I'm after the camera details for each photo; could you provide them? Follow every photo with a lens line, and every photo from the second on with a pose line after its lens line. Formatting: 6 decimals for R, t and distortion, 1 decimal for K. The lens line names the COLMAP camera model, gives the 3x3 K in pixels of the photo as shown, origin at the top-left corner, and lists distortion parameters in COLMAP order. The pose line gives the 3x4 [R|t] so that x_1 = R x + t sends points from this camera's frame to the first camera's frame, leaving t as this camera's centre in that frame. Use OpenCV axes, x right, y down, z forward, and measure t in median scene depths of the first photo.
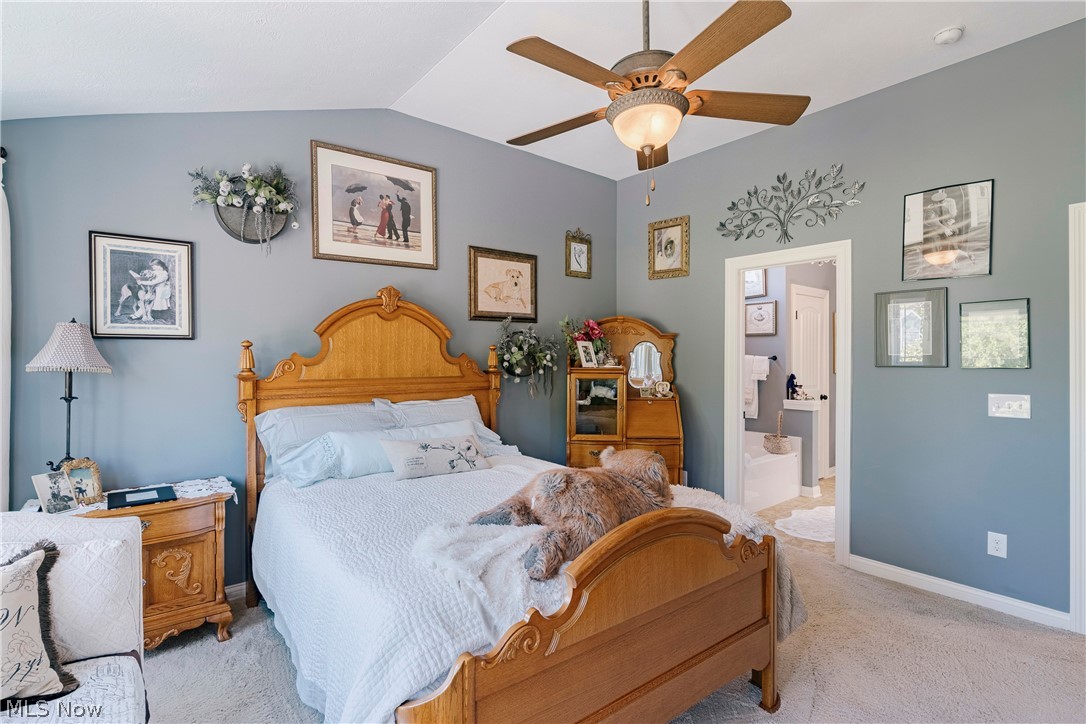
lens RADIAL K [[522.0, 0, 543.1], [0, 522.0, 361.8], [0, 0, 1]] dist [-0.012012, 0.002088]
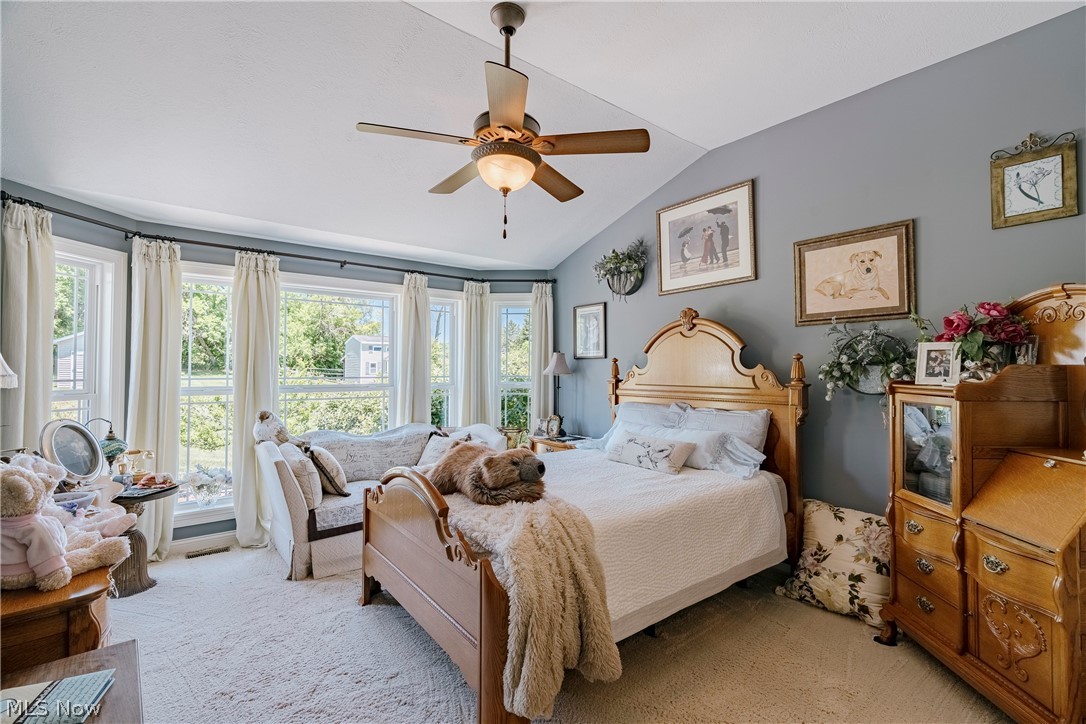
lens RADIAL K [[500.2, 0, 546.7], [0, 500.2, 361.3], [0, 0, 1]] dist [-0.004827, 0.000384]
pose [[-0.018316, -0.013403, -0.999742, 0.750020], [-0.008597, 0.999875, -0.013247, -0.006681], [0.999795, 0.008352, -0.018429, 0.627847]]
